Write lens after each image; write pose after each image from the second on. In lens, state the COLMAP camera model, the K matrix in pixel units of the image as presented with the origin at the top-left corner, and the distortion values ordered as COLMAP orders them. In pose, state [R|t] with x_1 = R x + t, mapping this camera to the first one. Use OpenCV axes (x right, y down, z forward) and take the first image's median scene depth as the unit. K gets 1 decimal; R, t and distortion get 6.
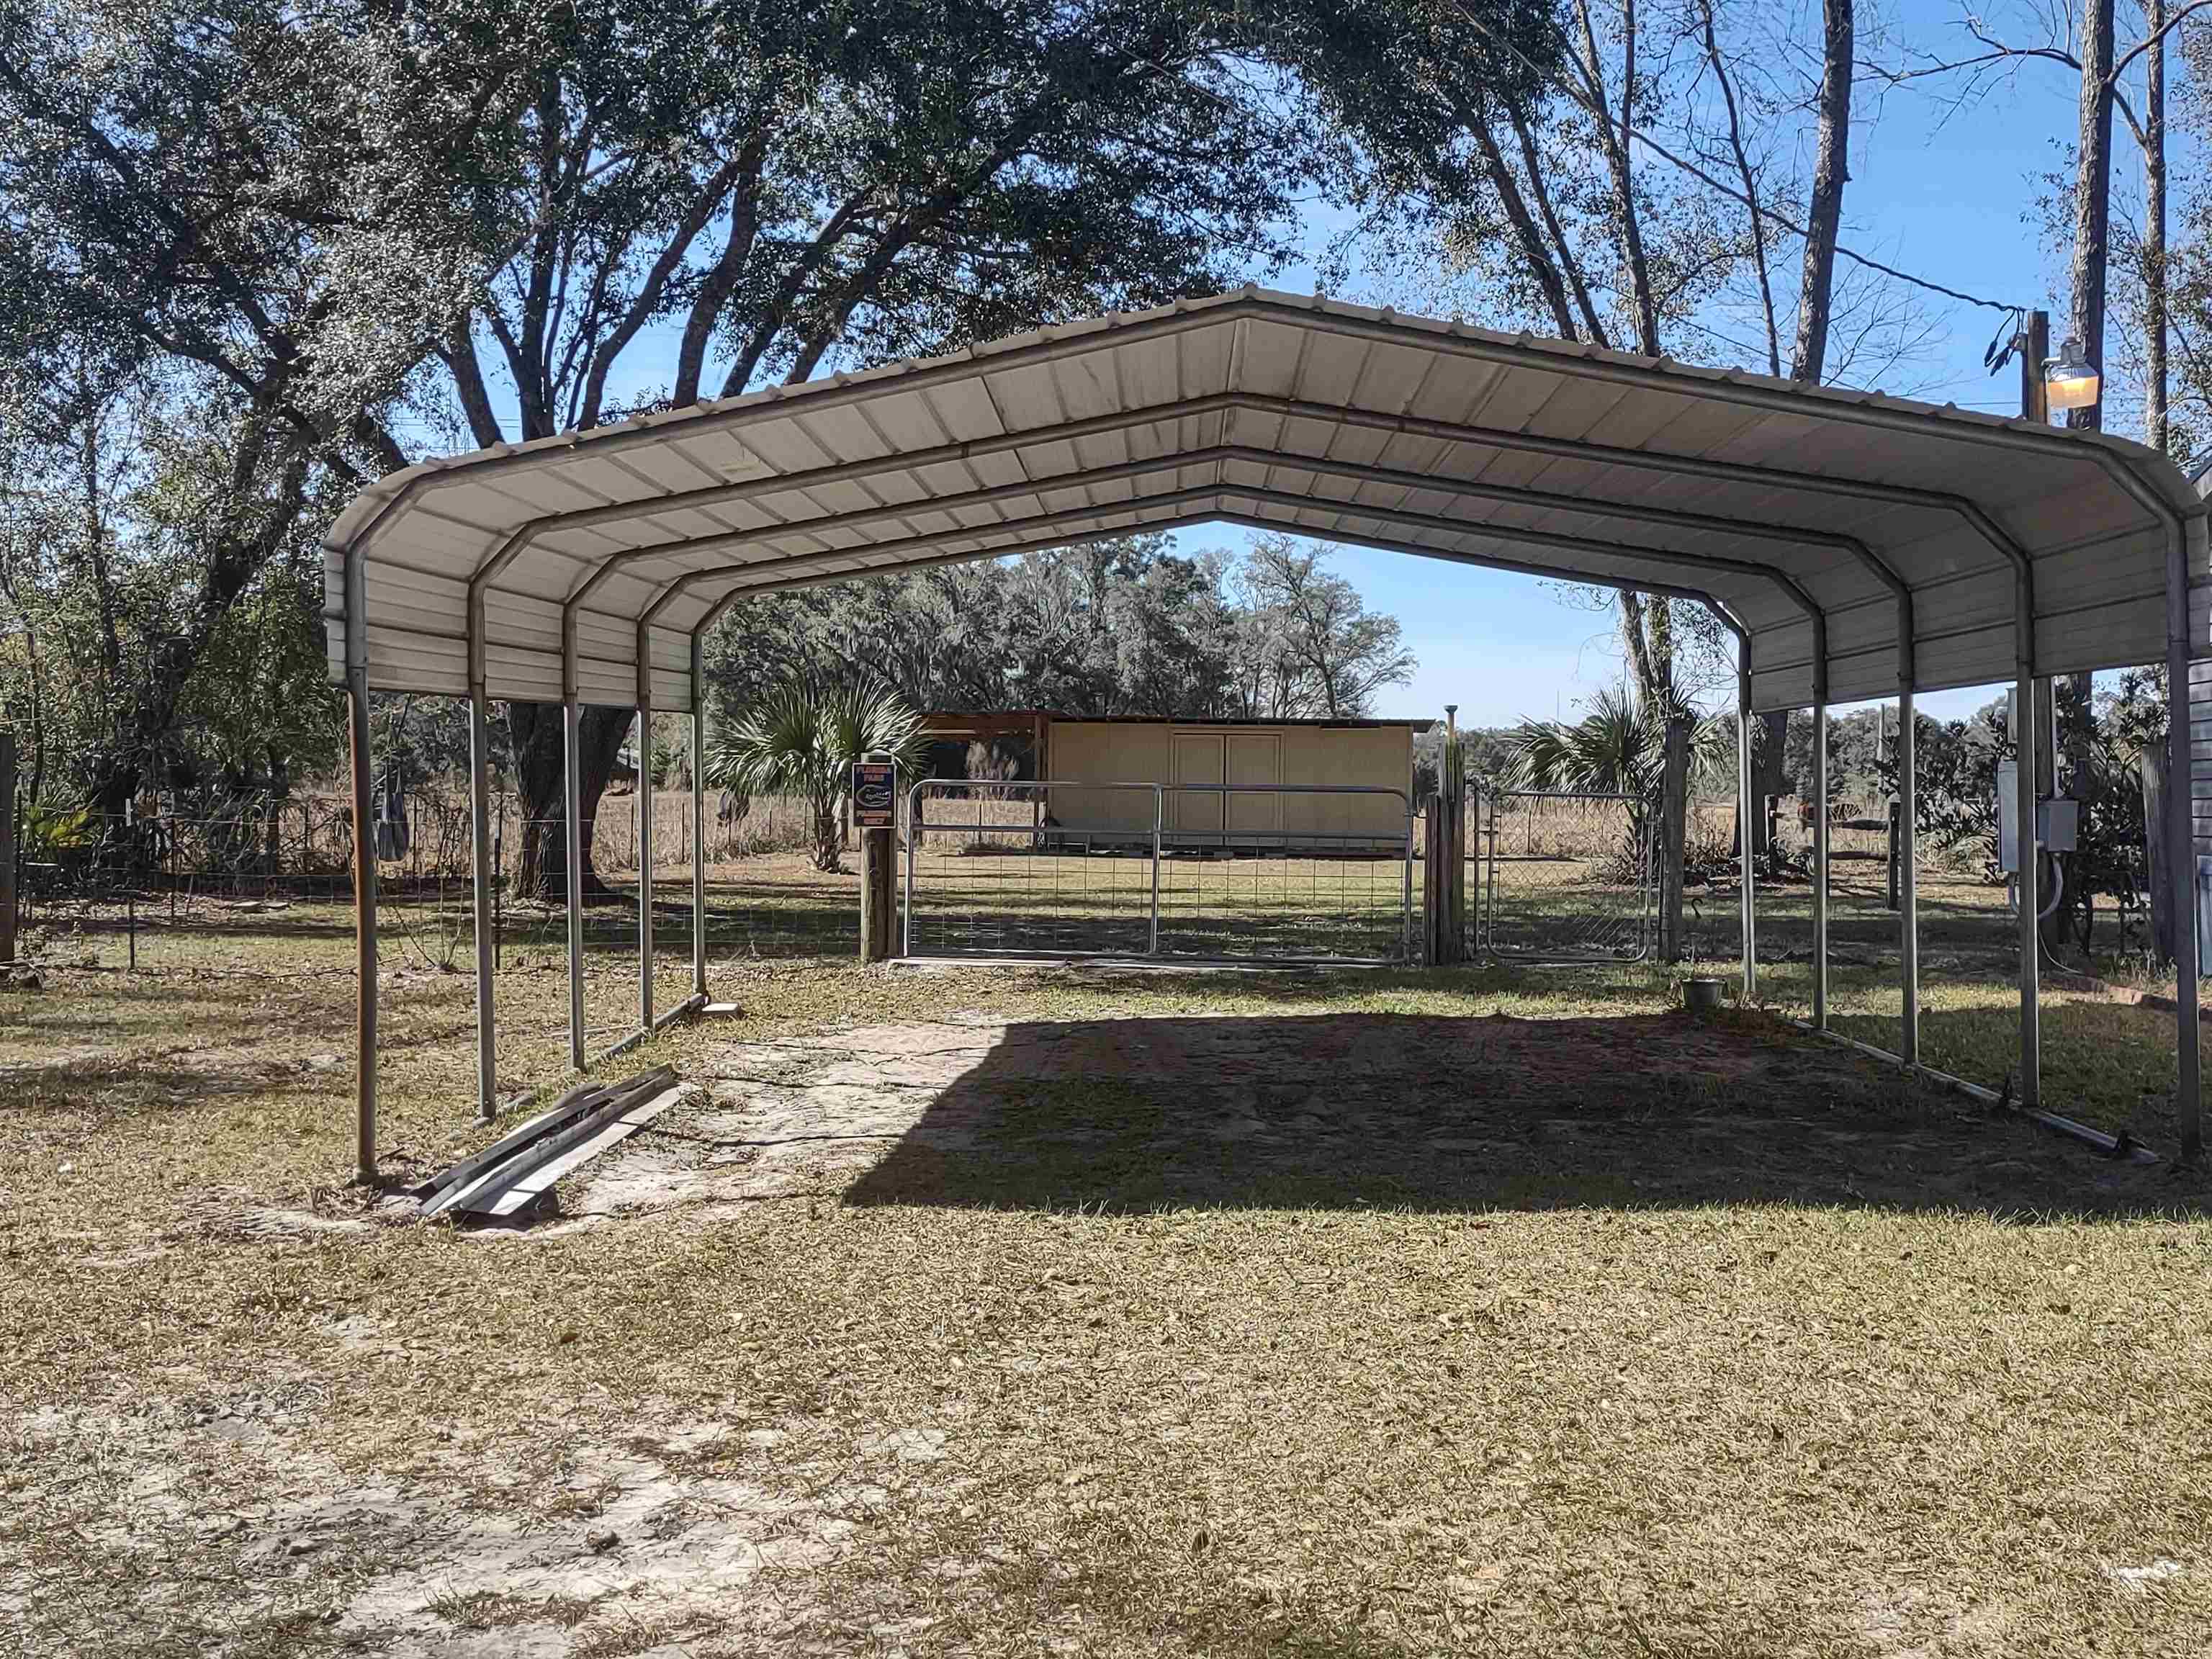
lens RADIAL K [[2462.1, 0, 1106.0], [0, 2462.1, 829.5], [0, 0, 1]] dist [0.165507, -0.341630]
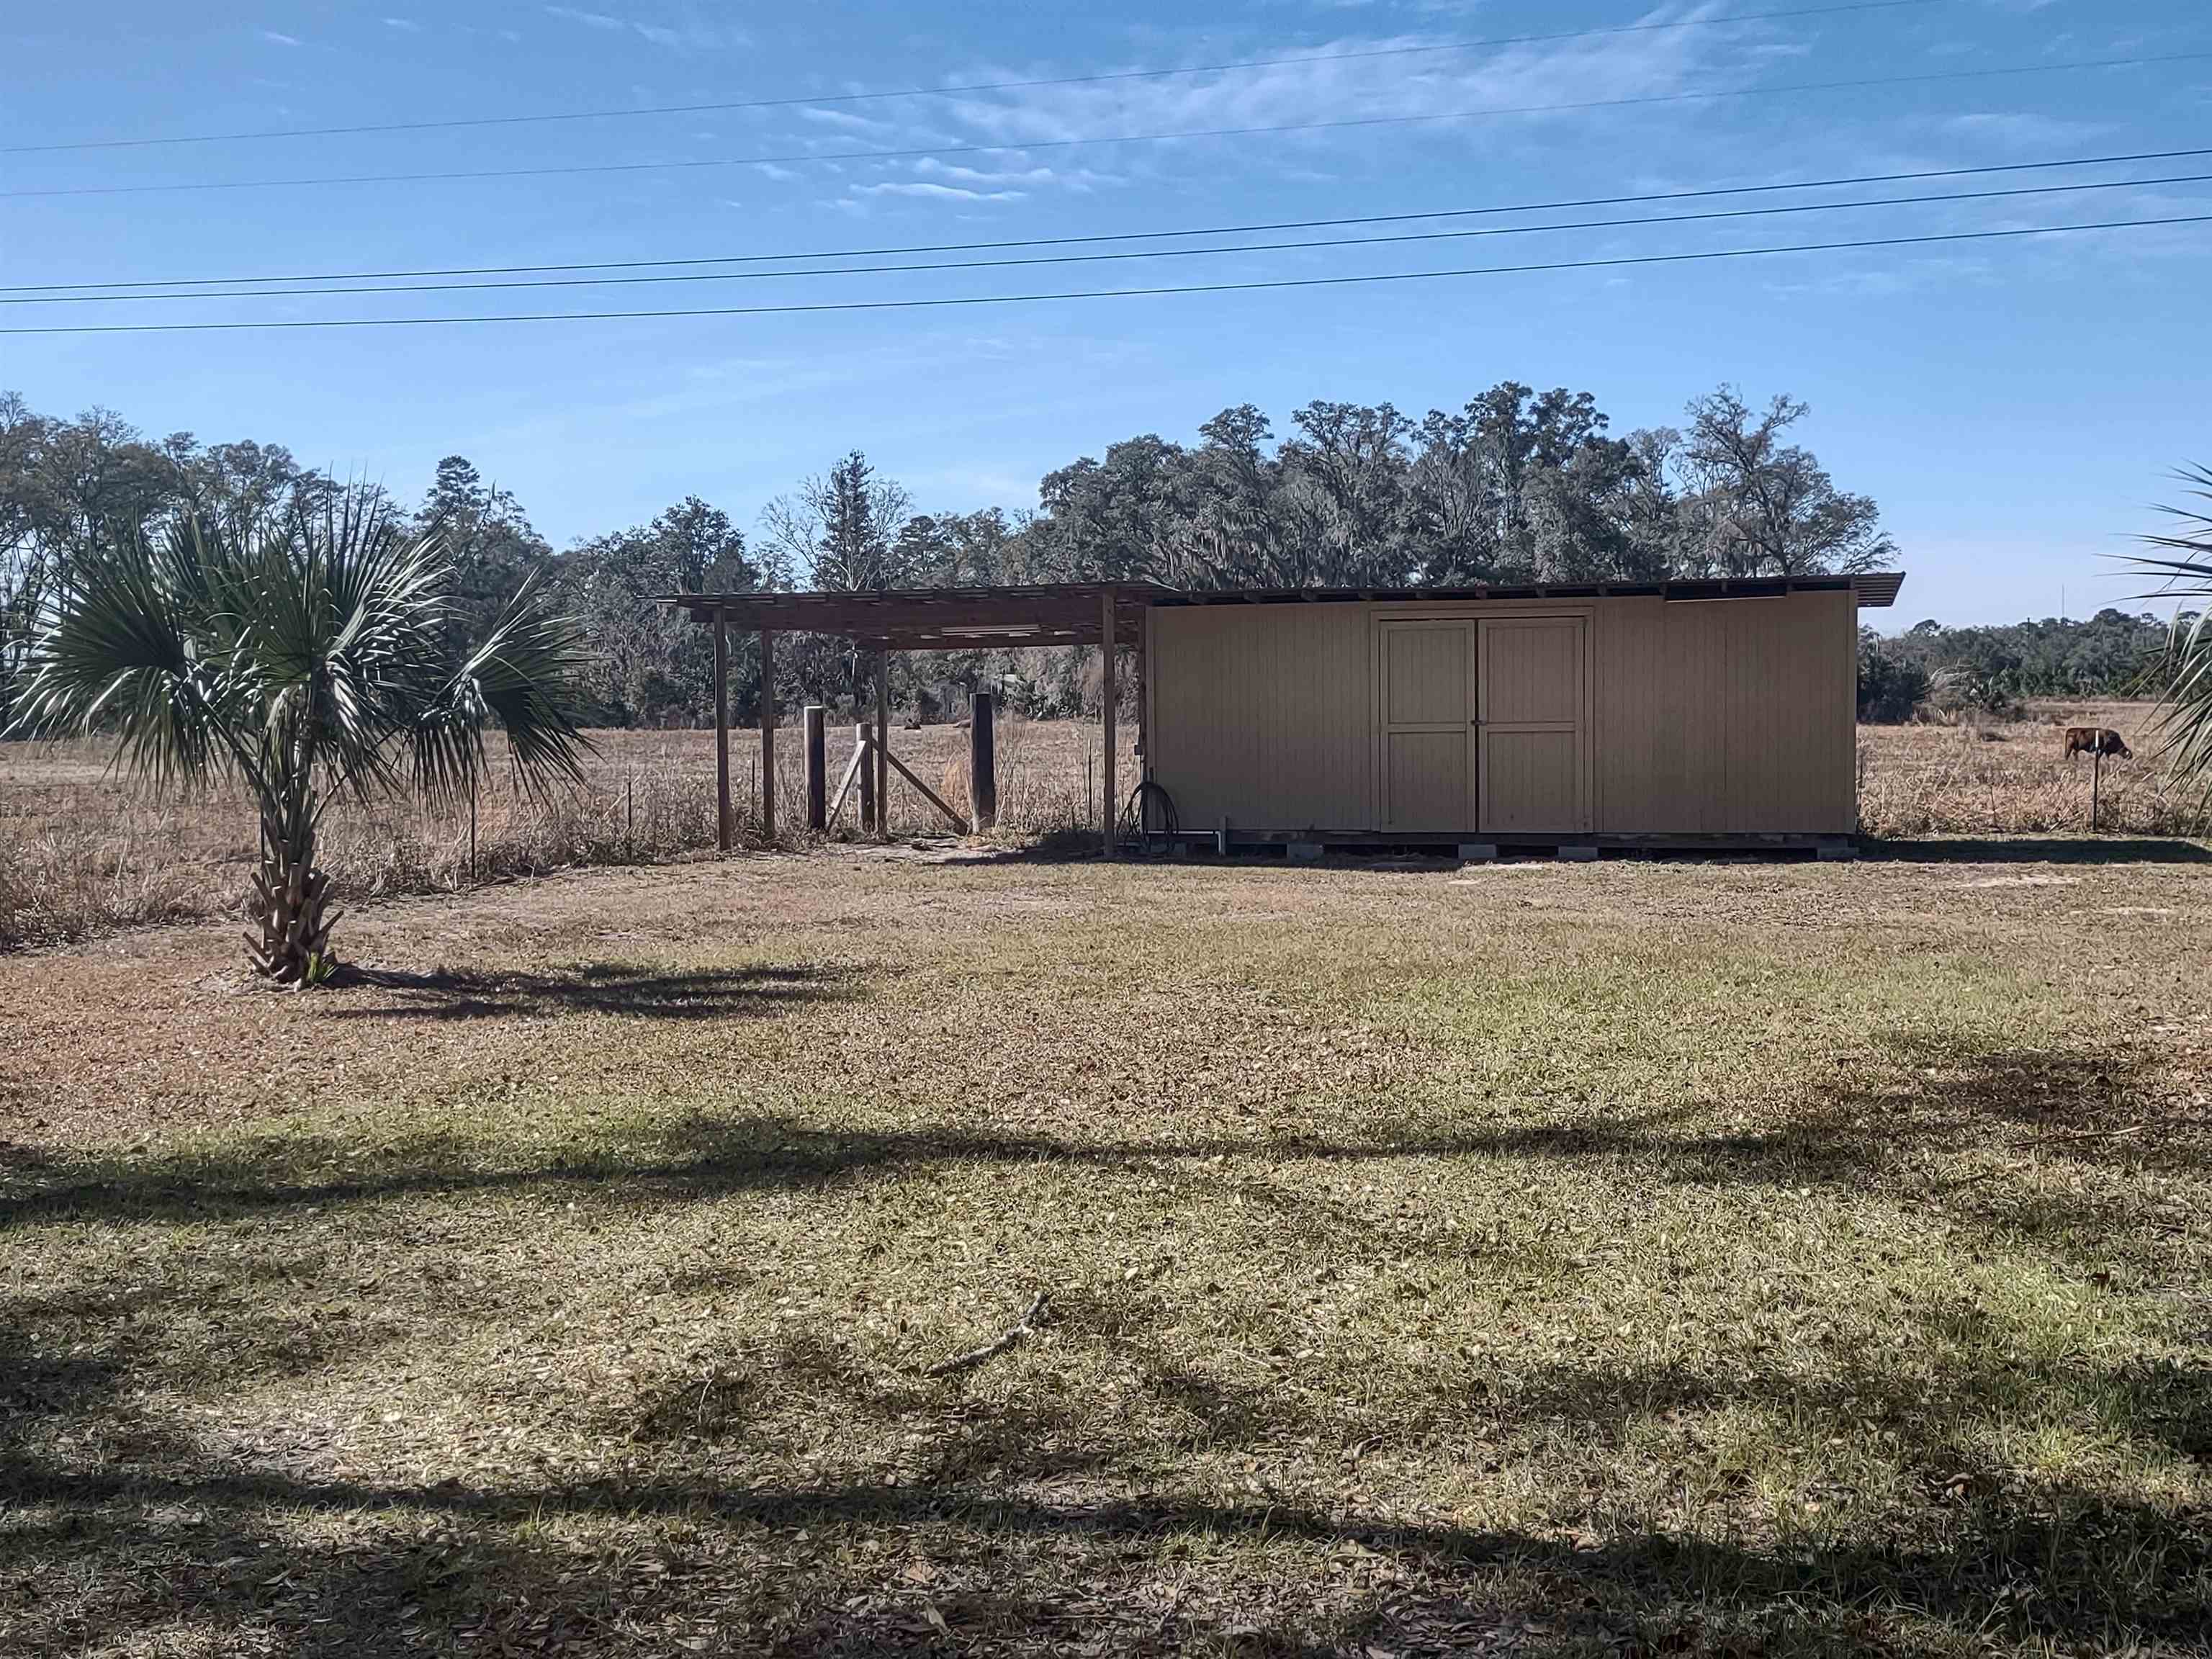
lens RADIAL K [[2462.1, 0, 1106.0], [0, 2462.1, 829.5], [0, 0, 1]] dist [0.165507, -0.341630]
pose [[0.982908, -0.013672, -0.183590, 0.014885], [0.019629, 0.999337, 0.030667, -0.002634], [0.183048, -0.033746, 0.982525, 0.106379]]
